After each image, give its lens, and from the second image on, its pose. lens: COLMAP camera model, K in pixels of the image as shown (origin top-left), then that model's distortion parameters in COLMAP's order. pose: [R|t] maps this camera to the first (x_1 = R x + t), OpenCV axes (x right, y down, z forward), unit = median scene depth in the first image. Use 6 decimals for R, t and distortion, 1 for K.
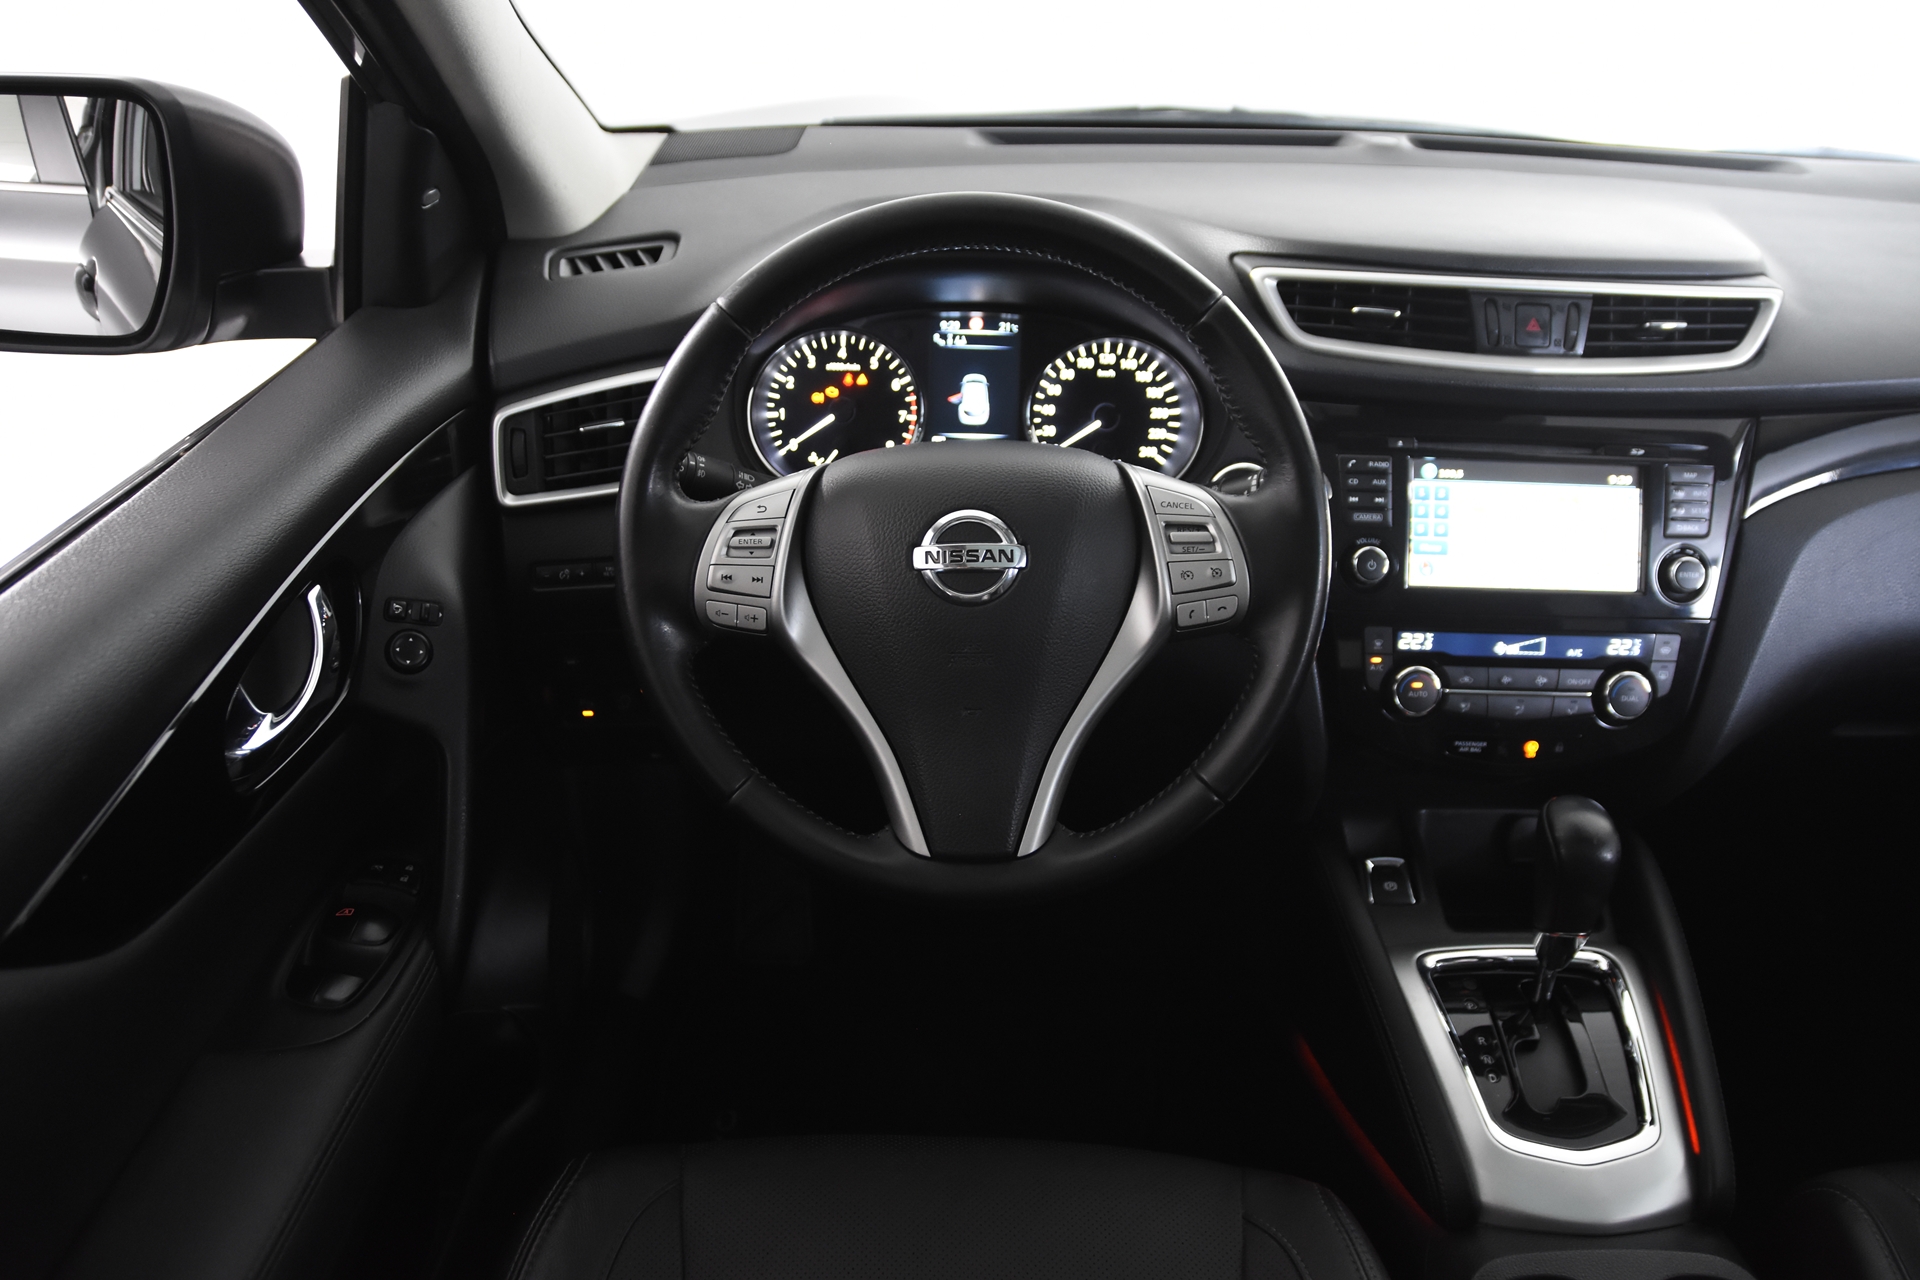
lens RADIAL K [[1428.5, 0, 960.0], [0, 1428.5, 640.0], [0, 0, 1]] dist [-0.142382, 0.119725]
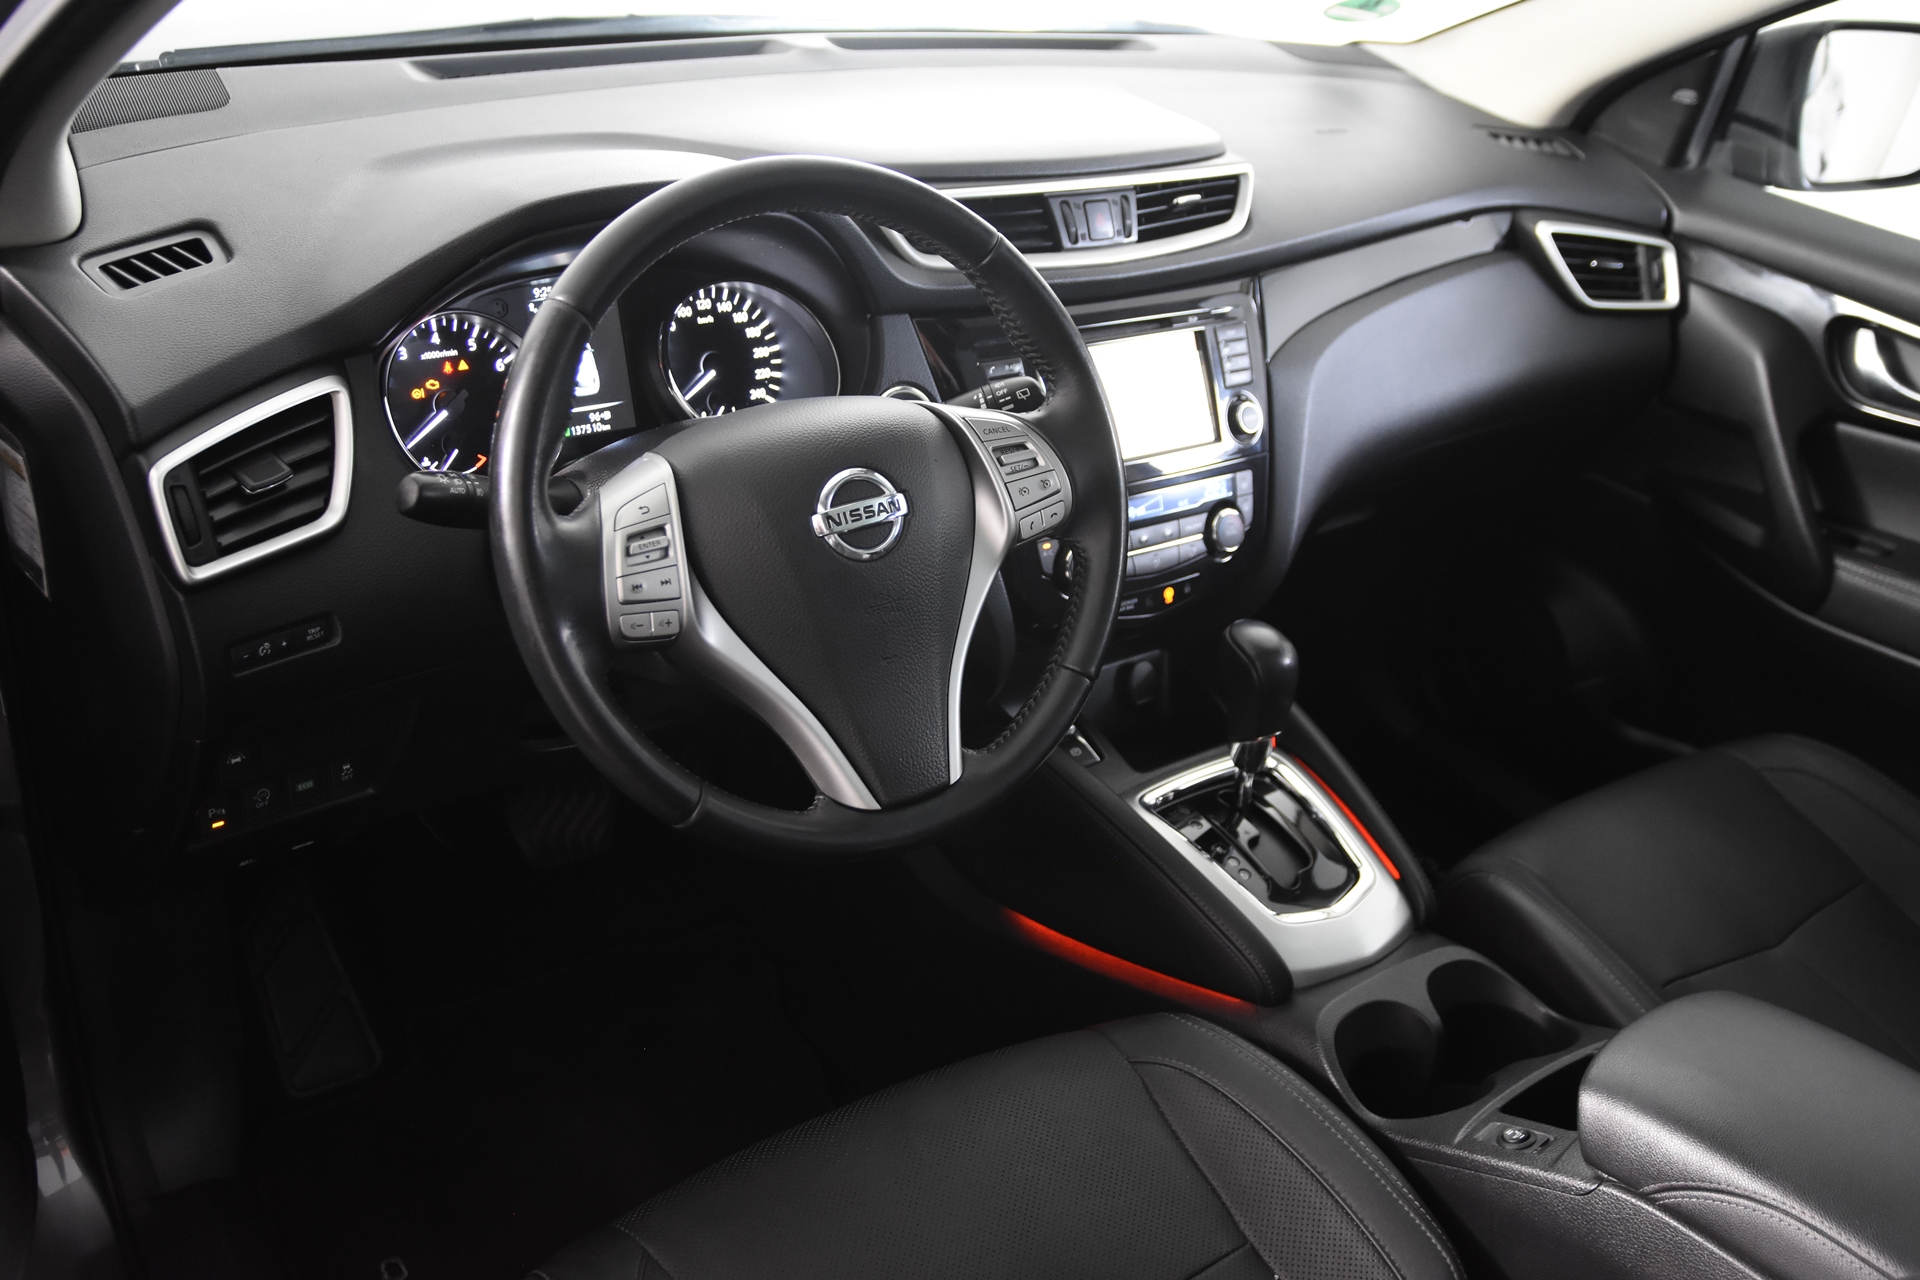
lens RADIAL K [[1707.7, 0, 986.9], [0, 1707.7, 640.2], [0, 0, 1]] dist [-0.069256, -0.002429]
pose [[0.797146, -0.238487, 0.554691, -0.483703], [0.221777, 0.970121, 0.098384, -0.054806], [-0.561581, 0.044591, 0.826219, -0.048019]]
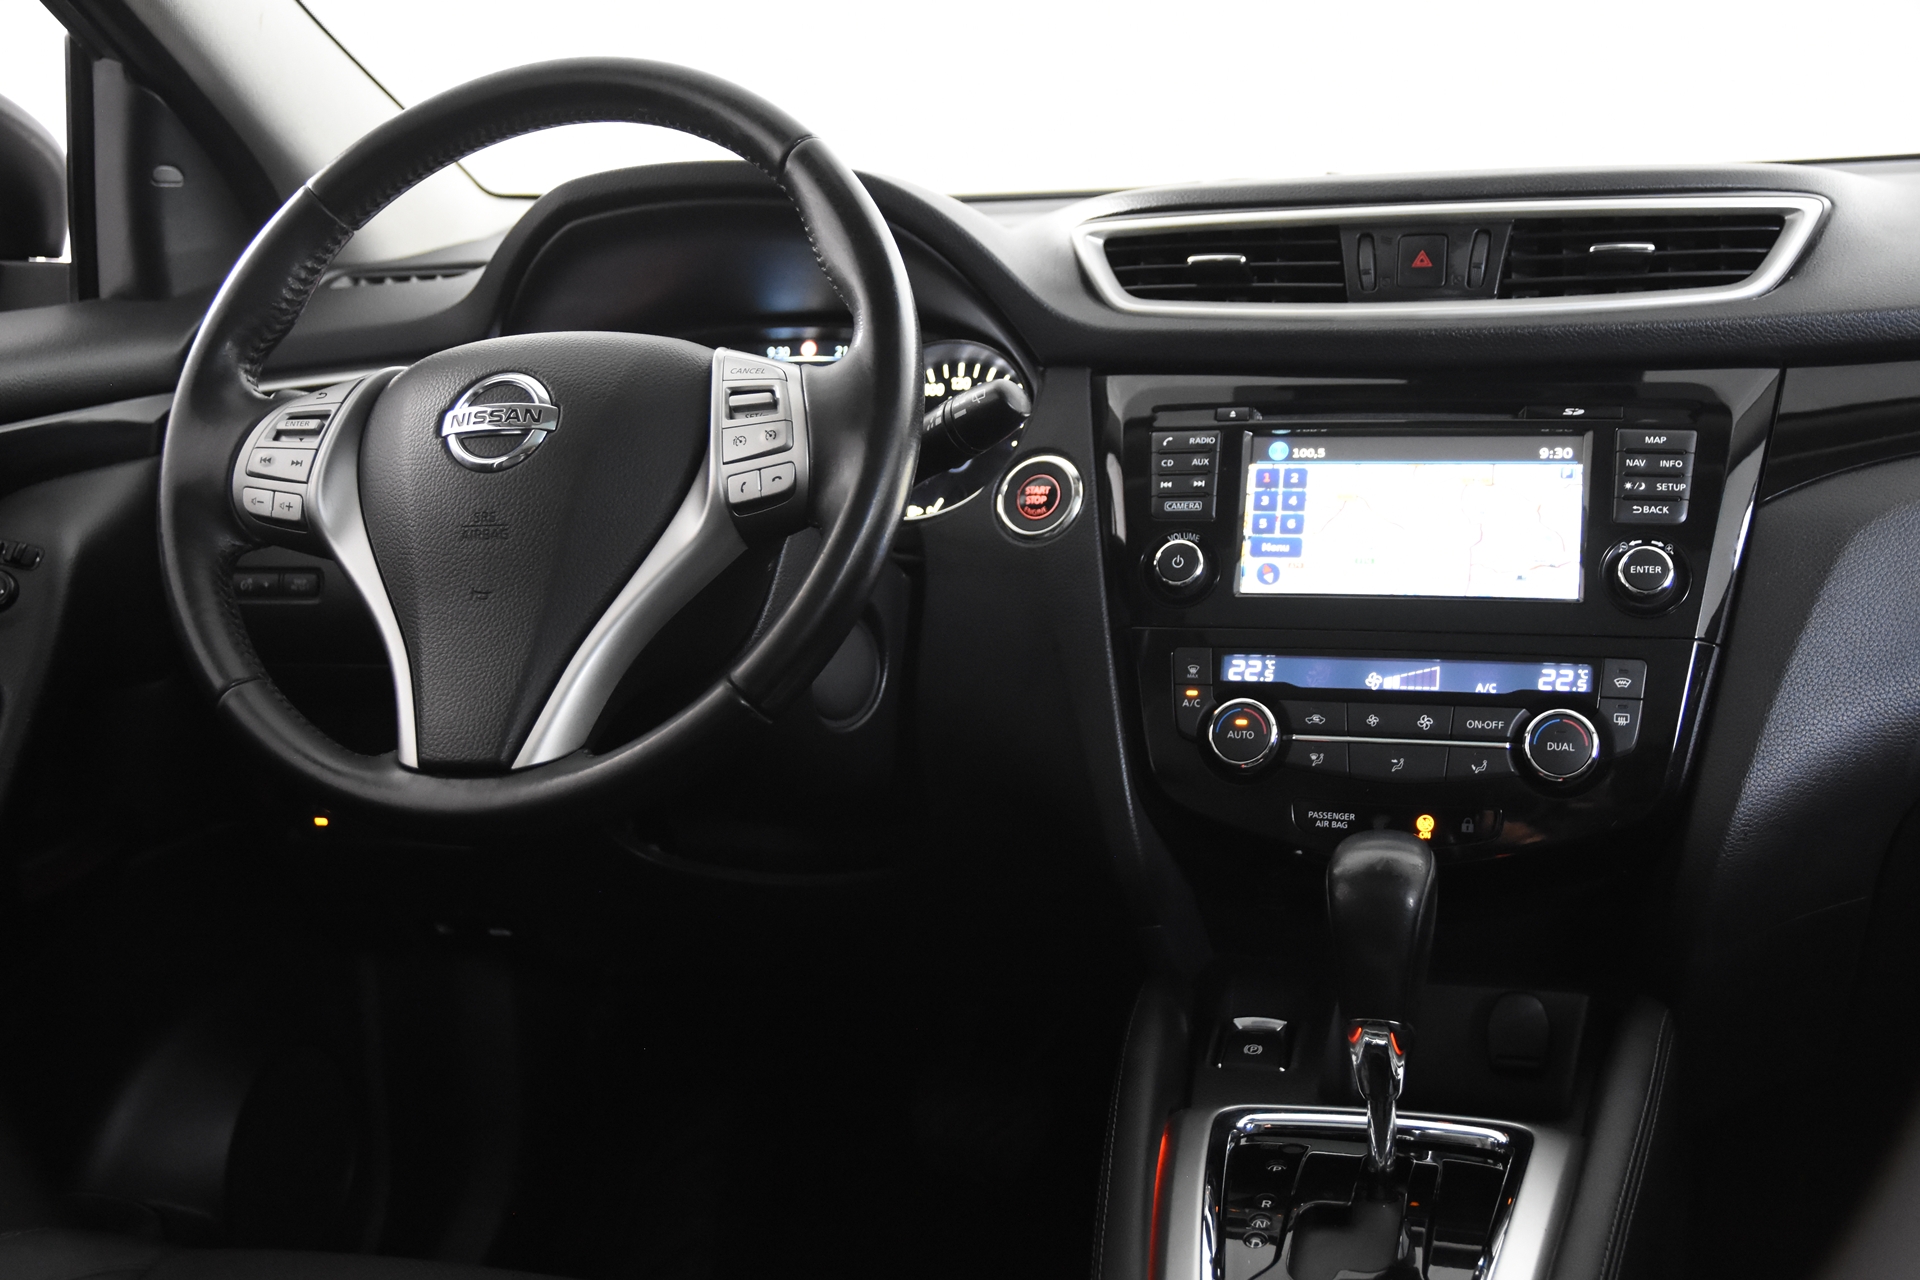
lens RADIAL K [[2235.1, 0, 960.0], [0, 2235.1, 640.0], [0, 0, 1]] dist [0.009419, 0.009926]
pose [[0.955656, -0.001620, -0.294482, 0.523662], [-0.093817, 0.946208, -0.309659, 0.359209], [0.279143, 0.323555, 0.904097, -0.086476]]
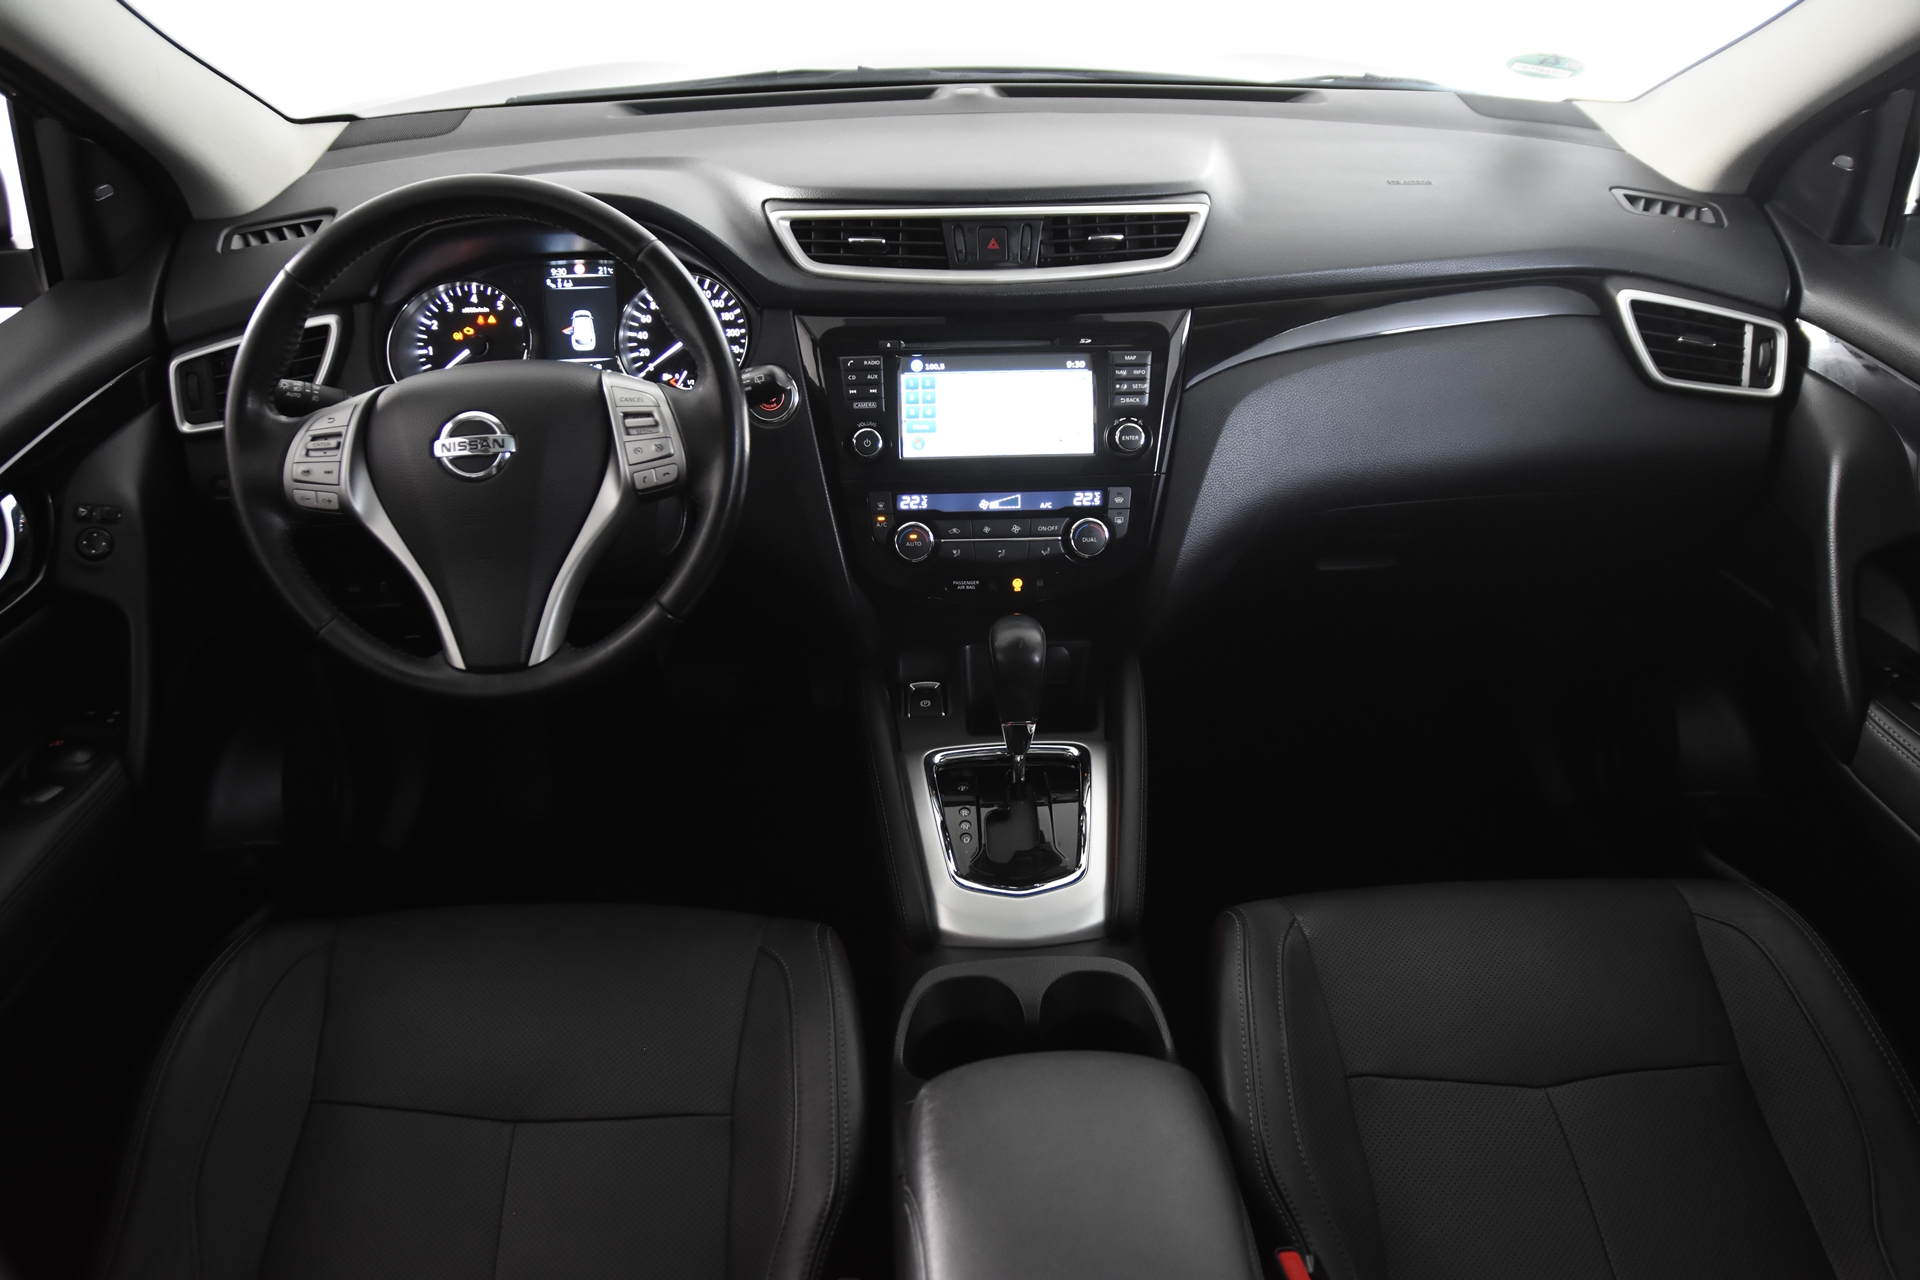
lens RADIAL K [[1428.5, 0, 960.0], [0, 1428.5, 640.0], [0, 0, 1]] dist [-0.142382, 0.119725]
pose [[0.998388, -0.050293, 0.026324, 0.328133], [0.049075, 0.997779, 0.045036, 0.068618], [-0.028530, -0.043672, 0.998638, -0.275442]]
